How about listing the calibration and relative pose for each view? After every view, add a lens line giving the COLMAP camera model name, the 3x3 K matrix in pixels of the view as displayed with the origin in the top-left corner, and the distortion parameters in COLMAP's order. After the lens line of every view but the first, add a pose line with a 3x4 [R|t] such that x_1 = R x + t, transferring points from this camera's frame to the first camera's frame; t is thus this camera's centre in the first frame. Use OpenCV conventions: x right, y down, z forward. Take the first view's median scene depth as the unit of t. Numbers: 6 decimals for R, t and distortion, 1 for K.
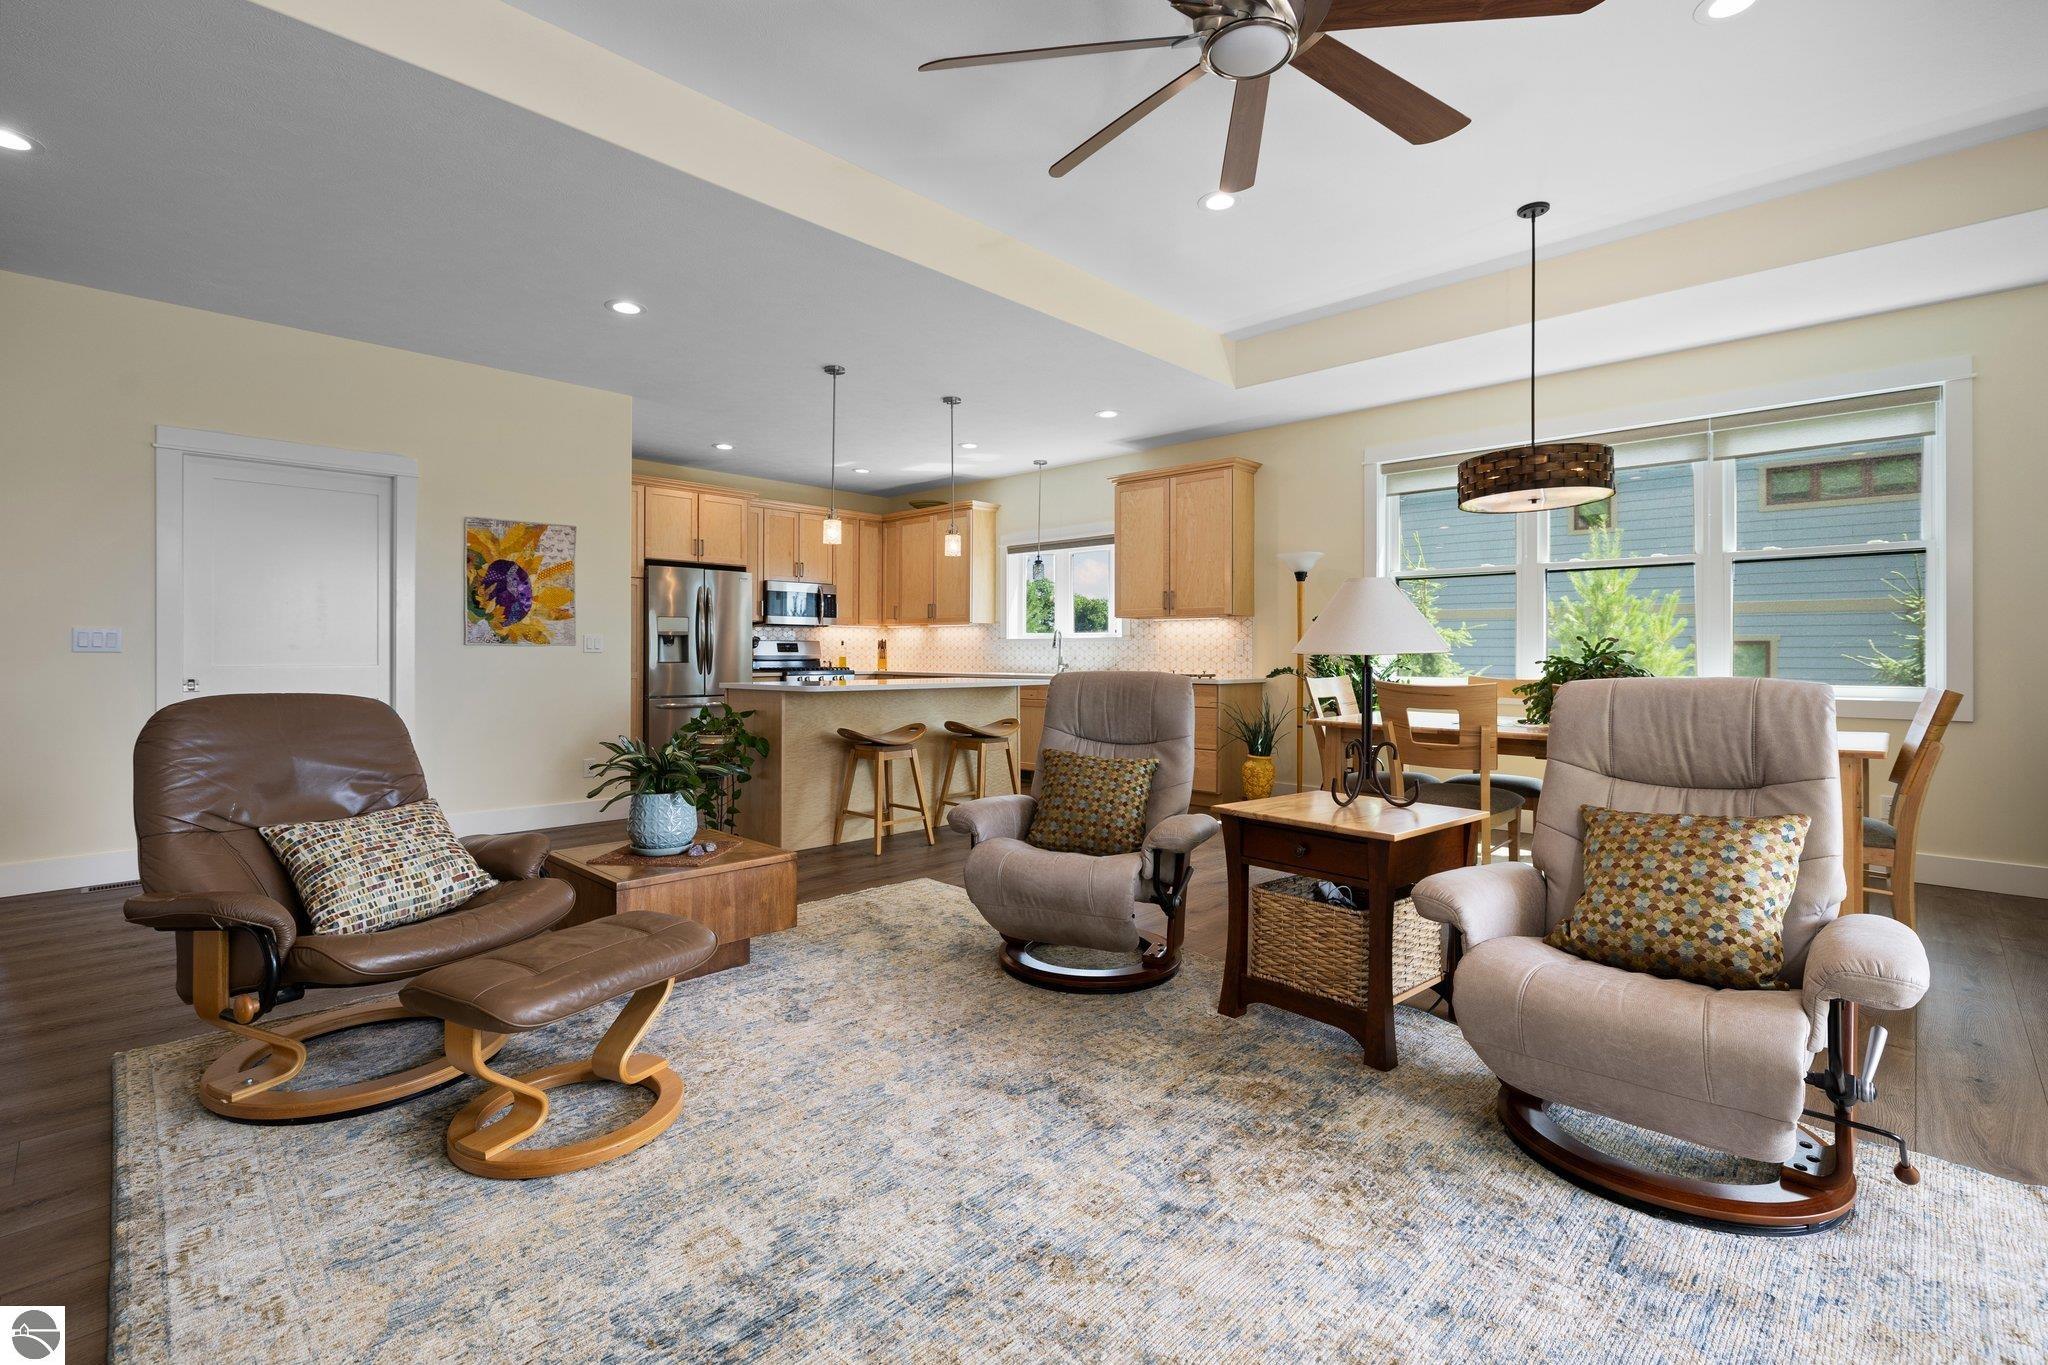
lens RADIAL K [[921.2, 0, 1020.3], [0, 921.2, 649.1], [0, 0, 1]] dist [-0.010643, 0.000130]
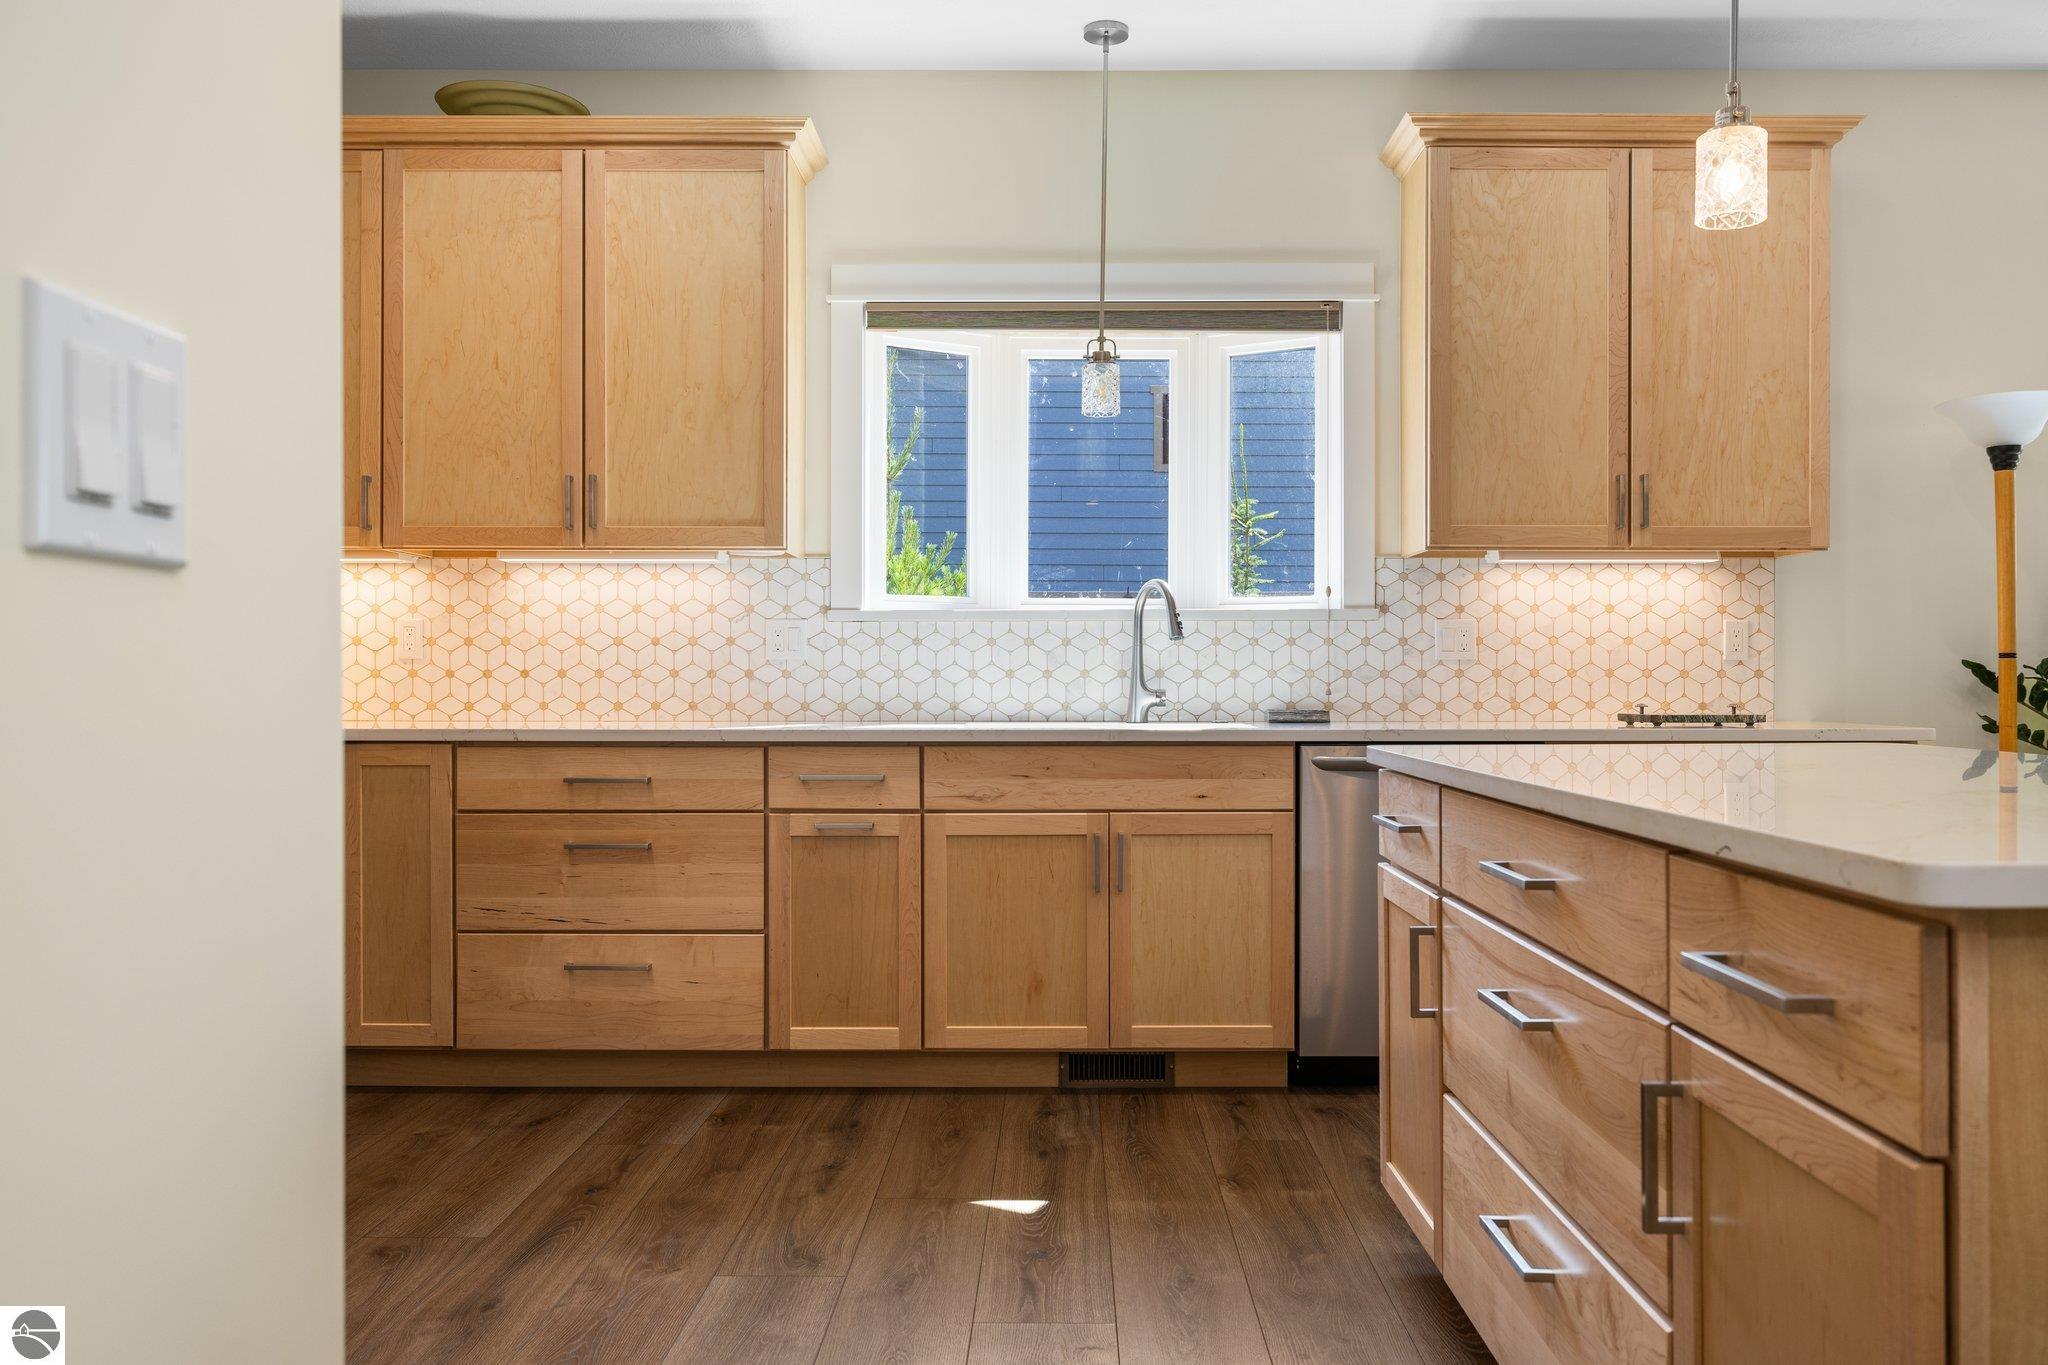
lens RADIAL K [[1613.9, 0, 1055.8], [0, 1613.9, 678.9], [0, 0, 1]] dist [0.001144, 0.001210]
pose [[0.717705, -0.003710, 0.696337, -0.502317], [-0.000588, 0.999982, 0.005934, 0.011925], [-0.696347, -0.004669, 0.717690, 0.863862]]
